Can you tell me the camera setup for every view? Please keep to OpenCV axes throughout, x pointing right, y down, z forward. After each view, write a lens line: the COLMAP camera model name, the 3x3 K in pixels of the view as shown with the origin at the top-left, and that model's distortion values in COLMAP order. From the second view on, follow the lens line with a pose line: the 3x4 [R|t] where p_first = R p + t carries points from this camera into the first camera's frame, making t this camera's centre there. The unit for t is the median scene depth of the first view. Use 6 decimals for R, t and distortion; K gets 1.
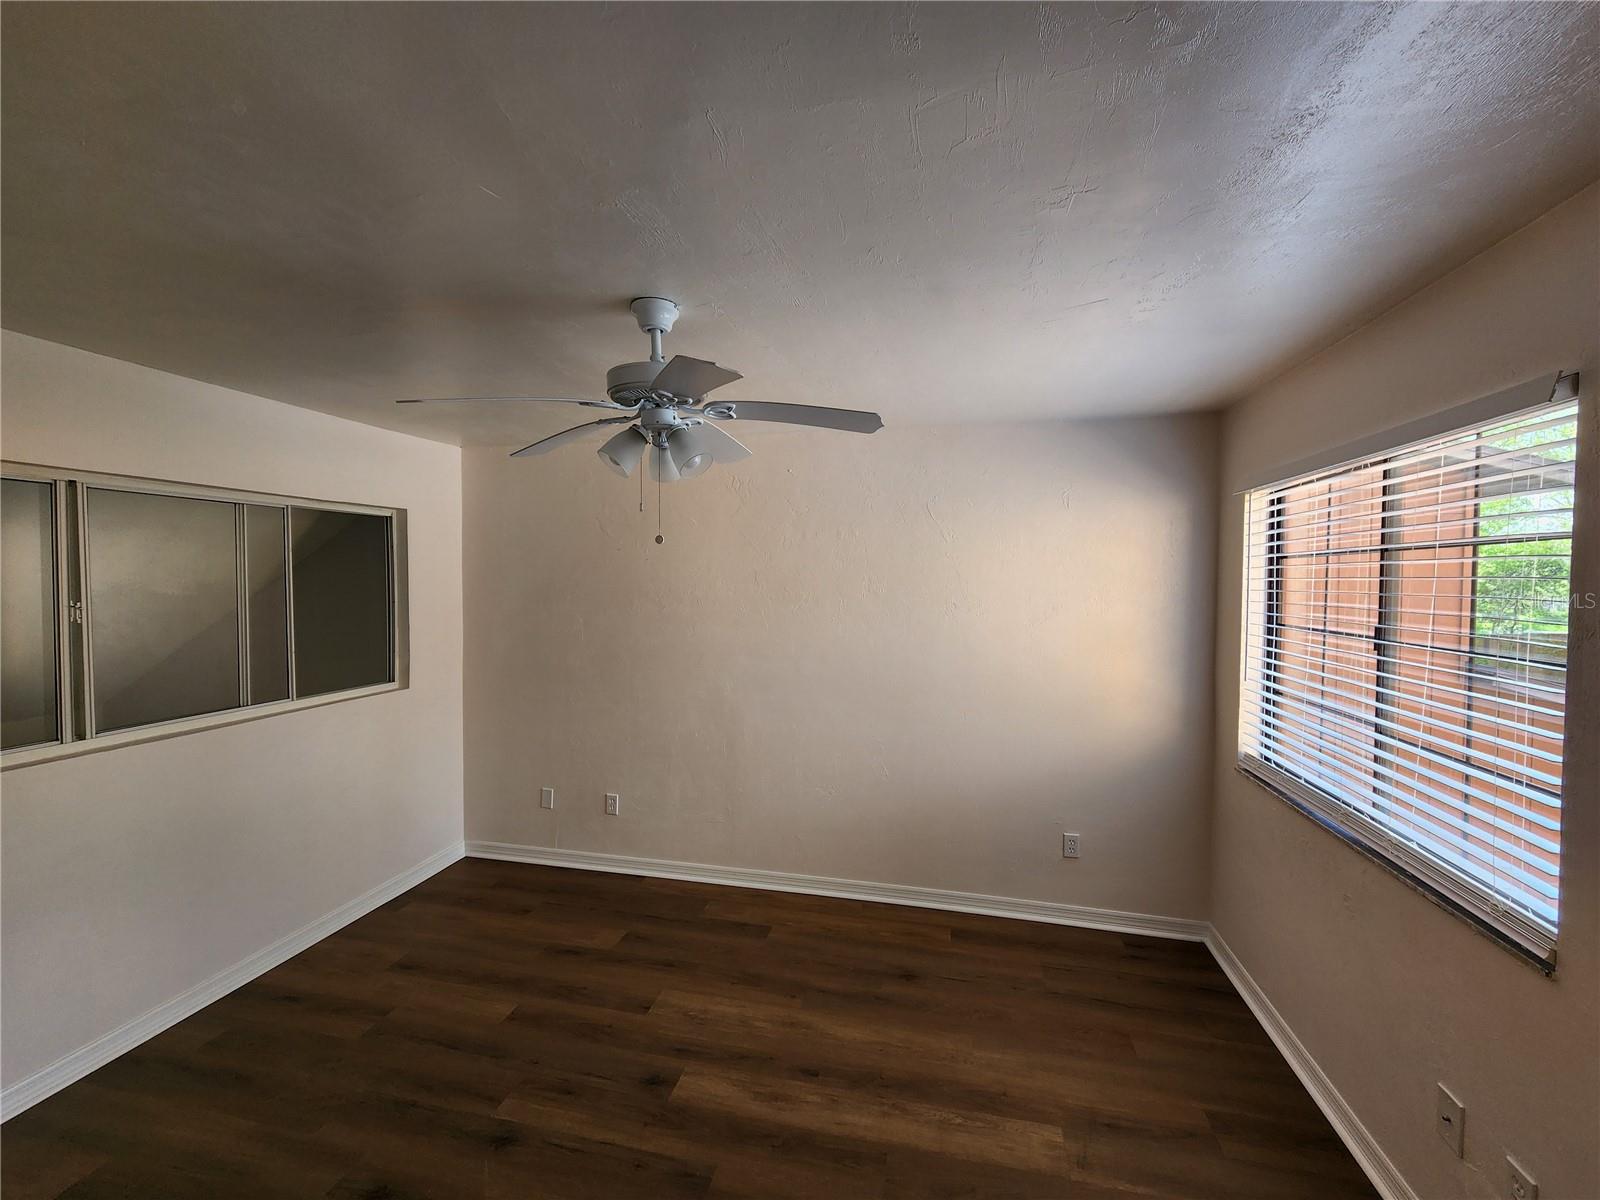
lens RADIAL K [[659.2, 0, 801.3], [0, 659.2, 597.8], [0, 0, 1]] dist [0.002474, 0.000050]
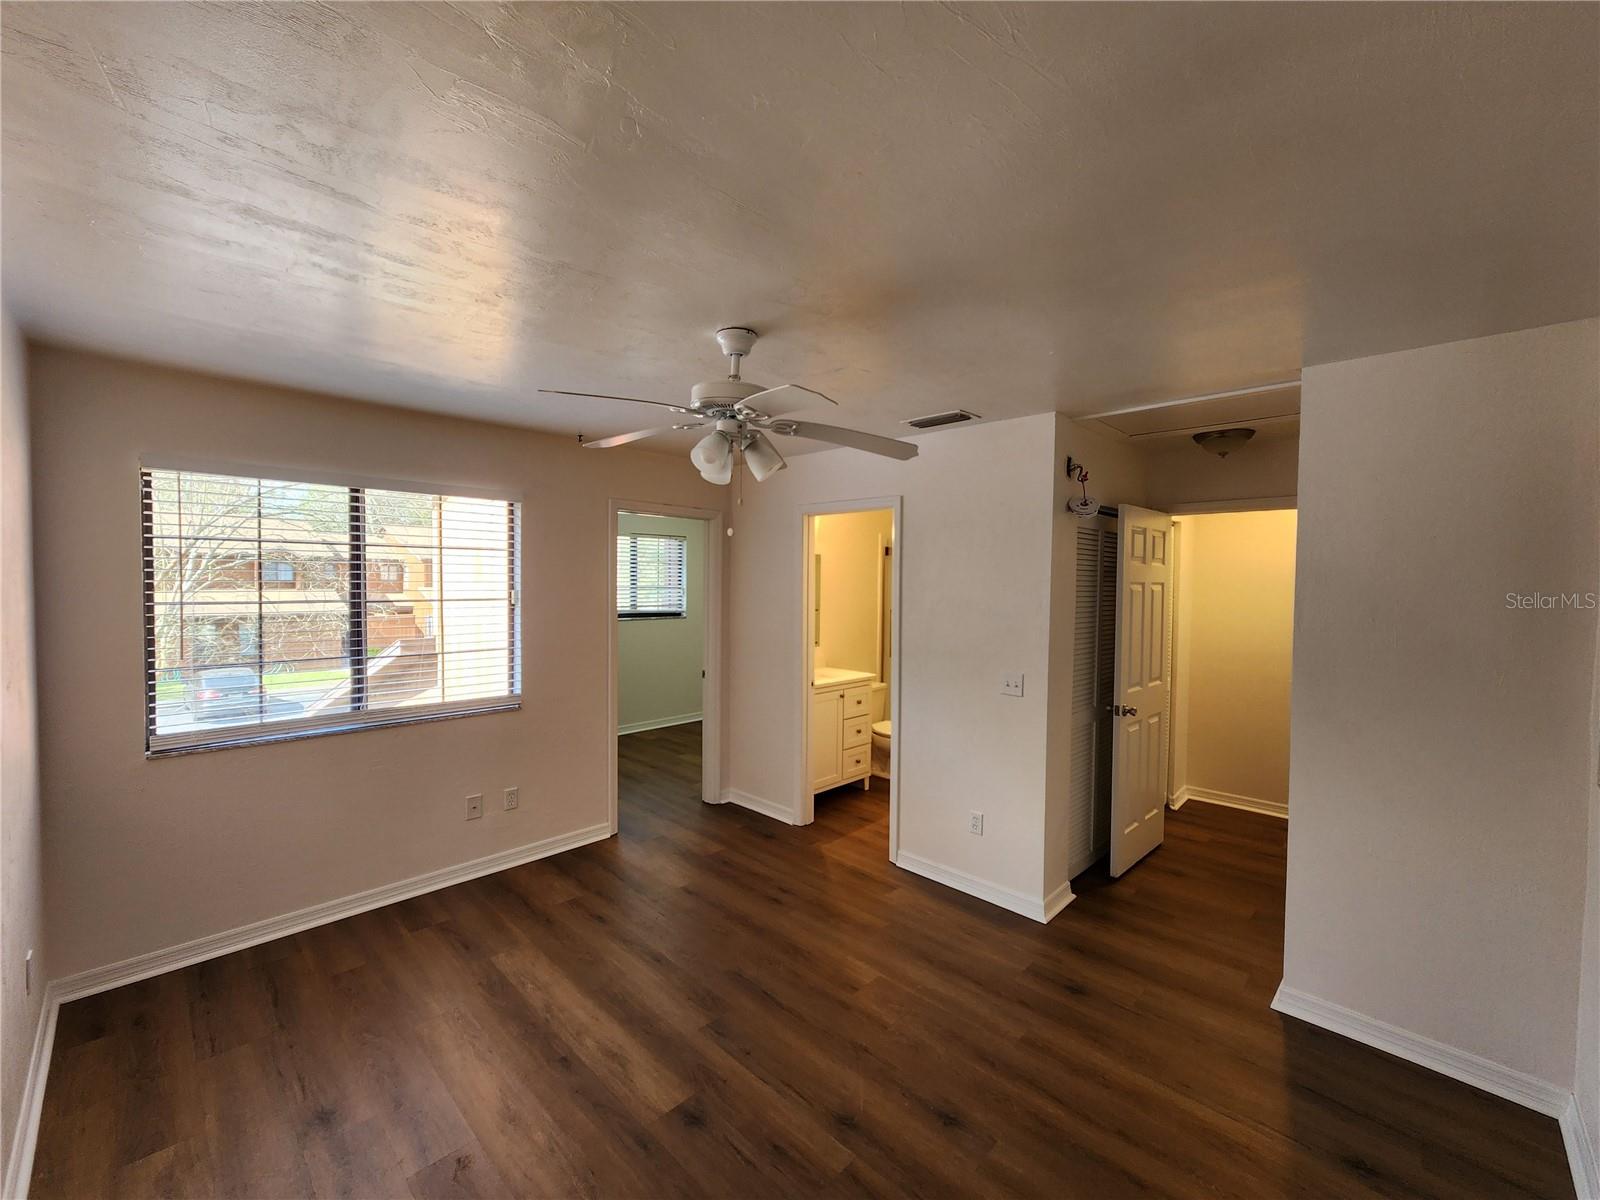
lens RADIAL K [[659.2, 0, 795.2], [0, 659.2, 604.5], [0, 0, 1]] dist [0.002474, 0.000050]
pose [[-0.848116, -0.035966, 0.528589, -0.659457], [0.001875, 0.997483, 0.070878, -0.029565], [-0.529808, 0.061104, -0.845914, 1.368184]]
